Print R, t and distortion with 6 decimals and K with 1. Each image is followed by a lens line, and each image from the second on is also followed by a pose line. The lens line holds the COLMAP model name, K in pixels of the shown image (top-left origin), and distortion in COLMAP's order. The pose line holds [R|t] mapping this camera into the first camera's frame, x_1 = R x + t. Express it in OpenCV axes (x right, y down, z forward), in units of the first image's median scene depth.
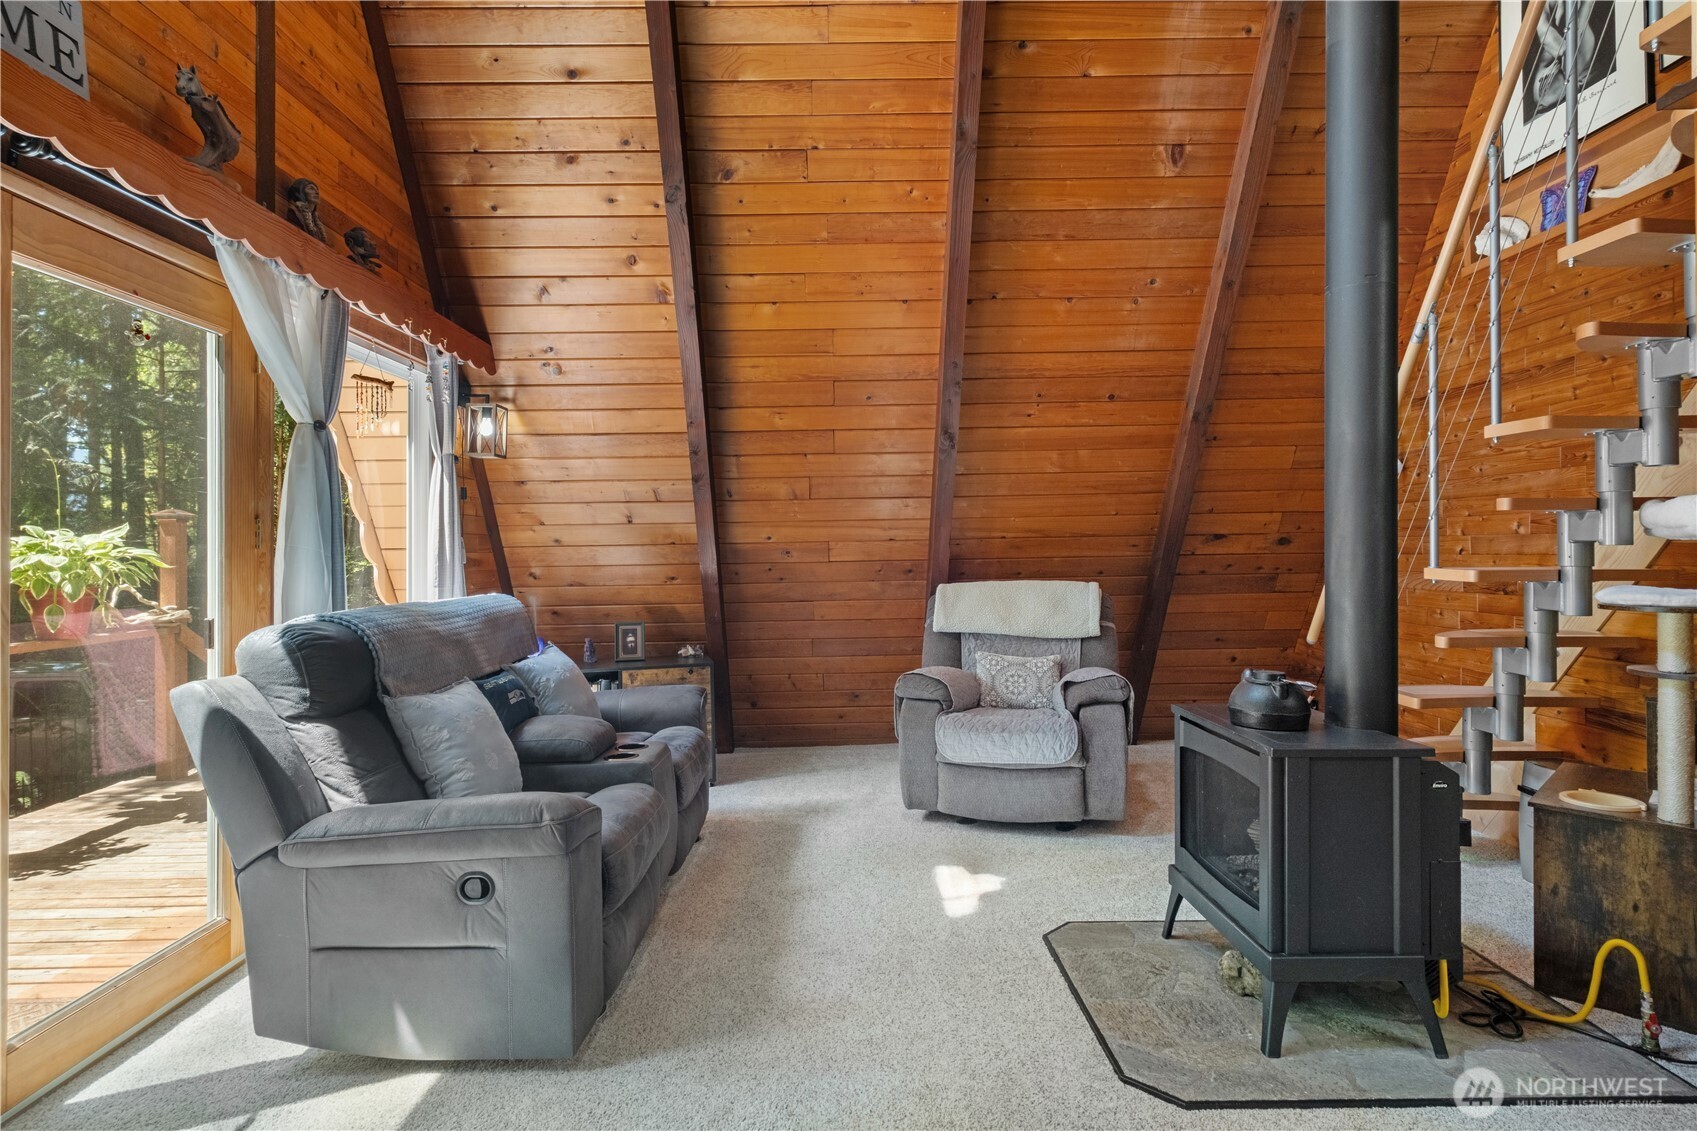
lens RADIAL K [[884.4, 0, 854.0], [0, 884.4, 545.3], [0, 0, 1]] dist [0.005215, 0.000174]
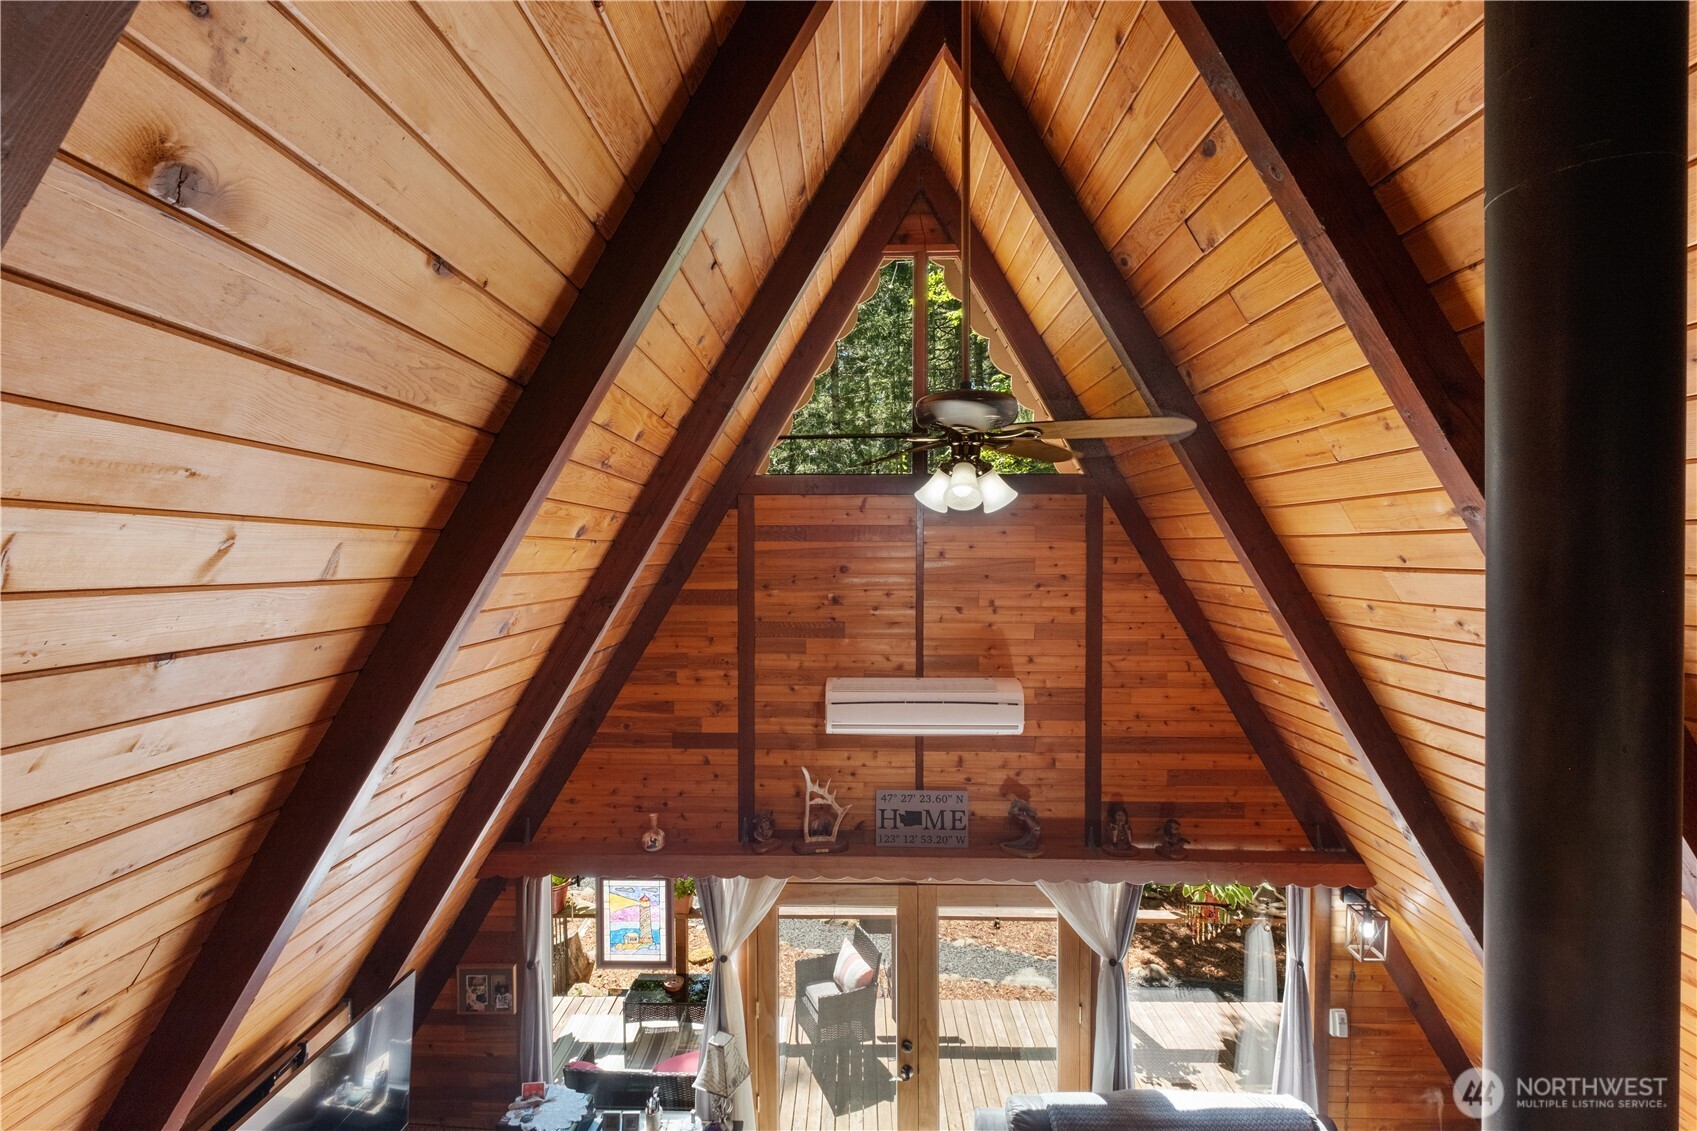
lens RADIAL K [[722.6, 0, 837.7], [0, 722.6, 539.6], [0, 0, 1]] dist [0.008273, -0.004683]
pose [[-0.036466, 0.031437, -0.998840, 0.647628], [0.011024, 0.999457, 0.031054, -0.833023], [0.999274, -0.009879, -0.036792, 0.453514]]
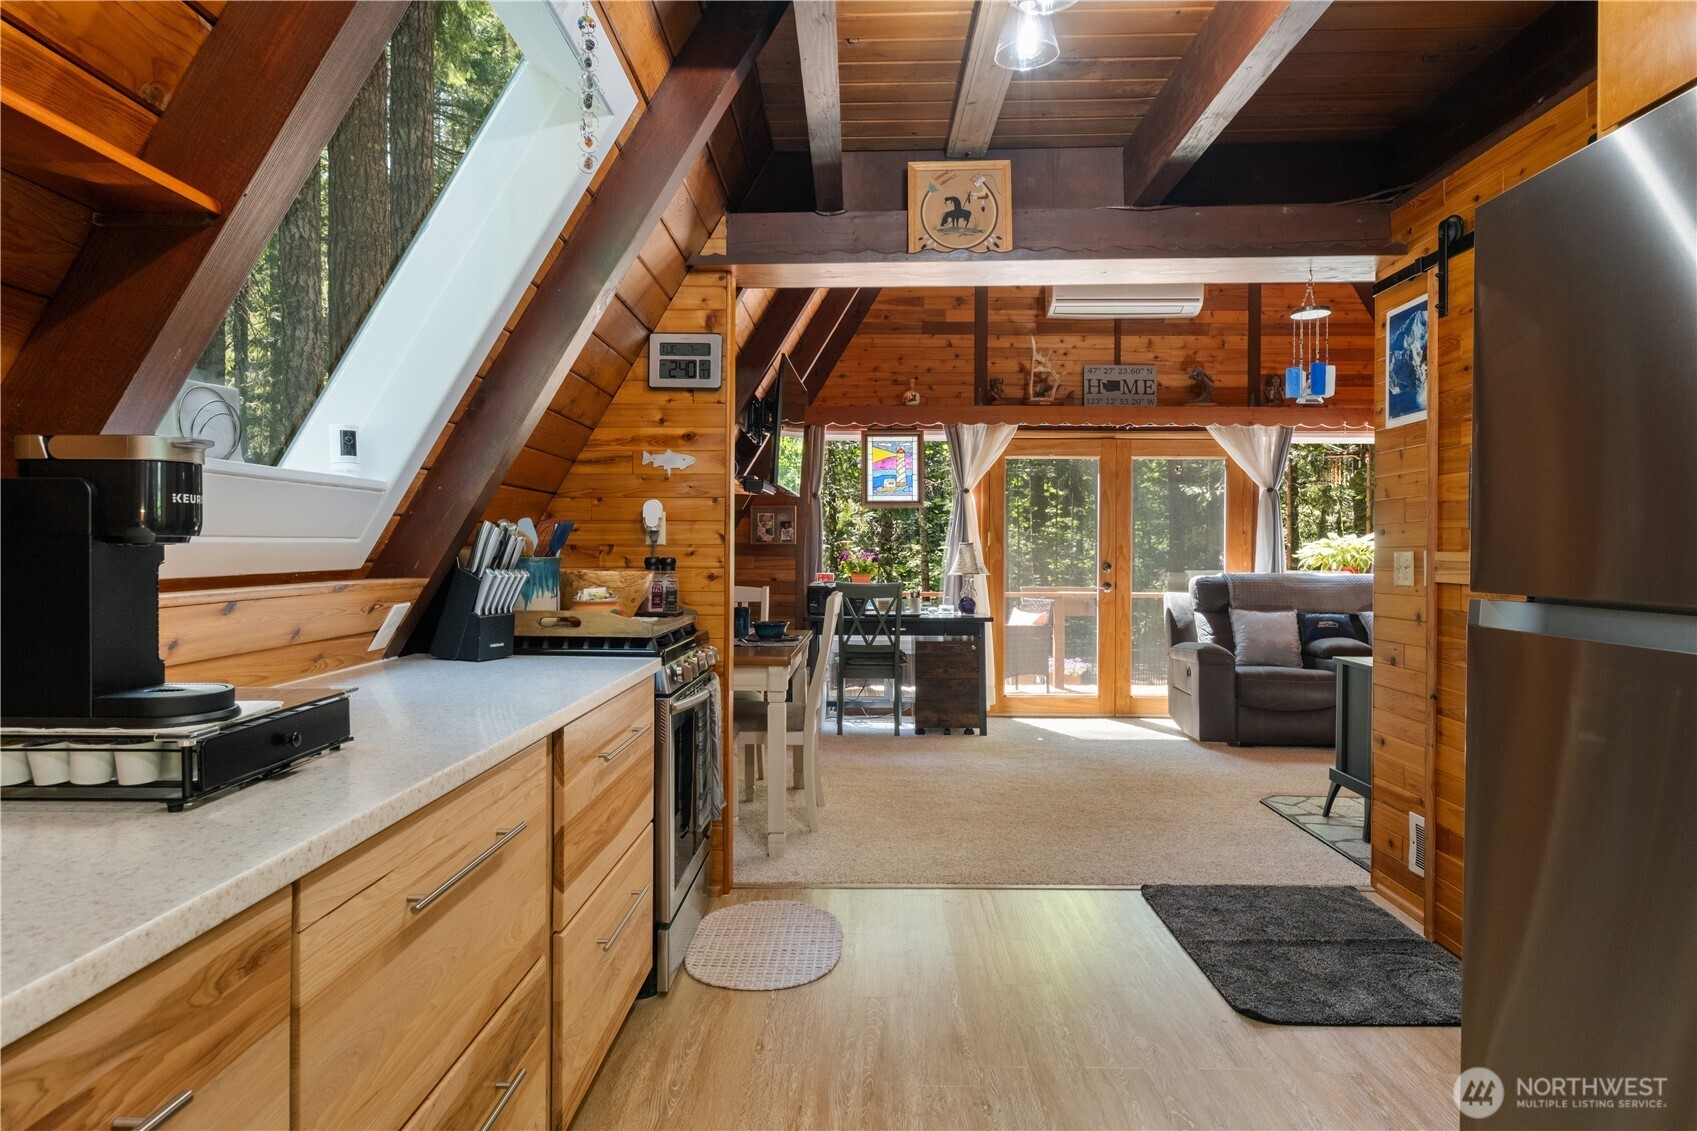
lens RADIAL K [[1055.9, 0, 823.6], [0, 1055.9, 555.2], [0, 0, 1]] dist [-0.001327, 0.001415]
pose [[-0.037909, 0.013944, -0.999184, 1.714645], [0.003945, 0.999897, 0.013804, -0.012381], [0.999273, -0.003418, -0.037960, 0.003126]]
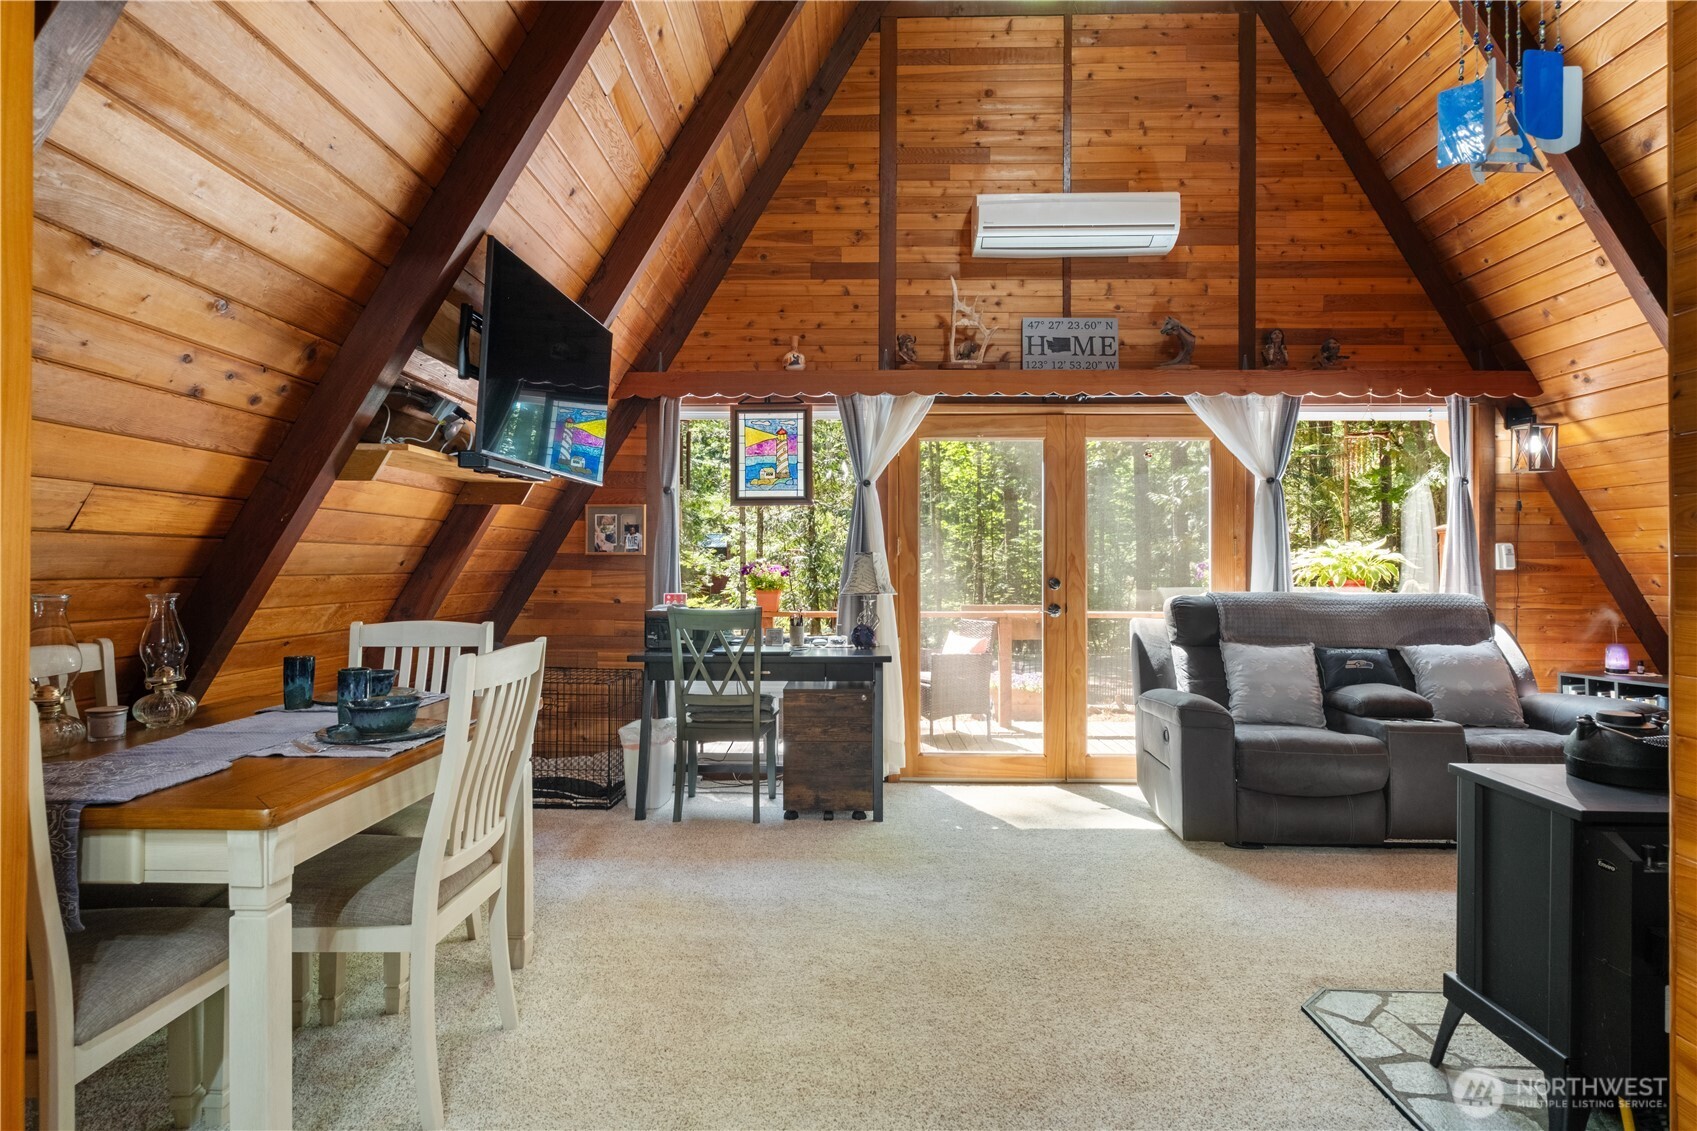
lens RADIAL K [[923.4, 0, 832.1], [0, 923.4, 554.9], [0, 0, 1]] dist [0.001374, 0.004385]
pose [[-0.039682, 0.002609, -0.999209, 0.955018], [0.006839, 0.999974, 0.002340, -0.006196], [0.999189, -0.006740, -0.039699, 0.220289]]
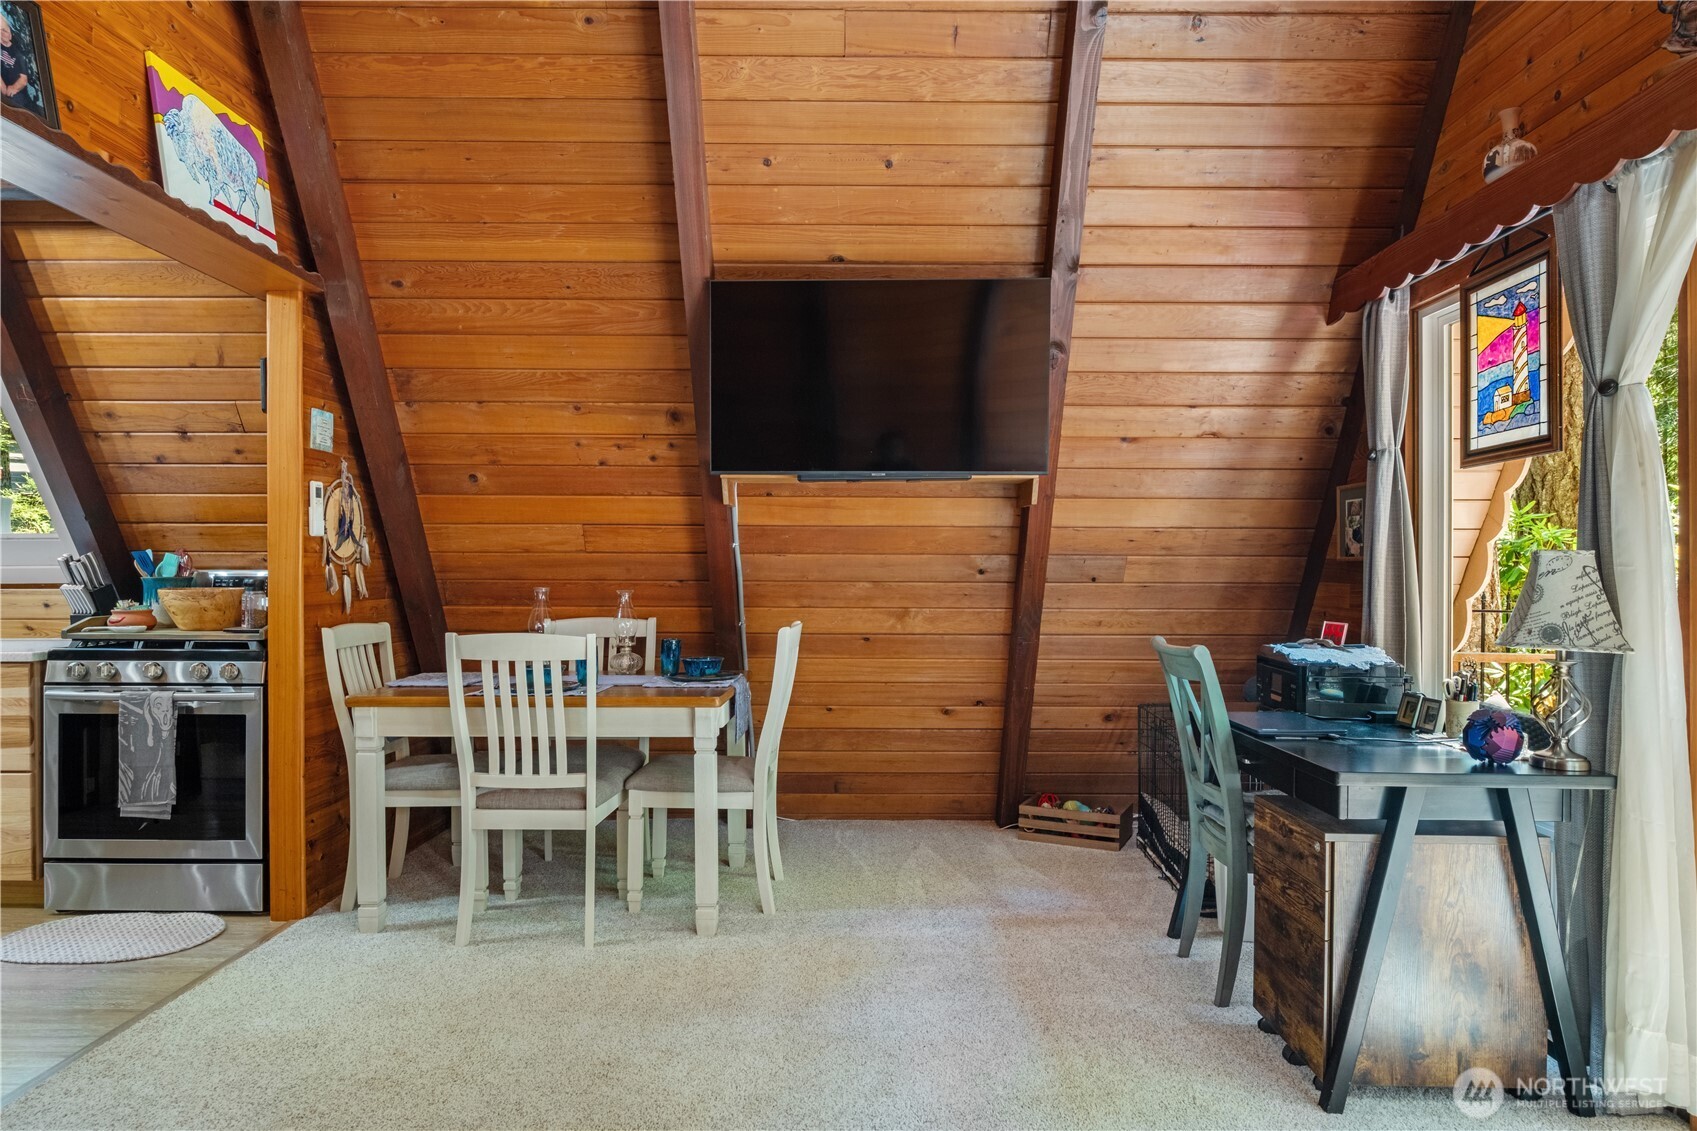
lens RADIAL K [[1068.5, 0, 839.6], [0, 1068.5, 568.3], [0, 0, 1]] dist [0.004930, 0.001114]
pose [[-0.999493, 0.009094, 0.030513, -0.009842], [0.008883, 0.999936, -0.007034, 0.006174], [-0.030575, -0.006760, -0.999510, 0.949519]]
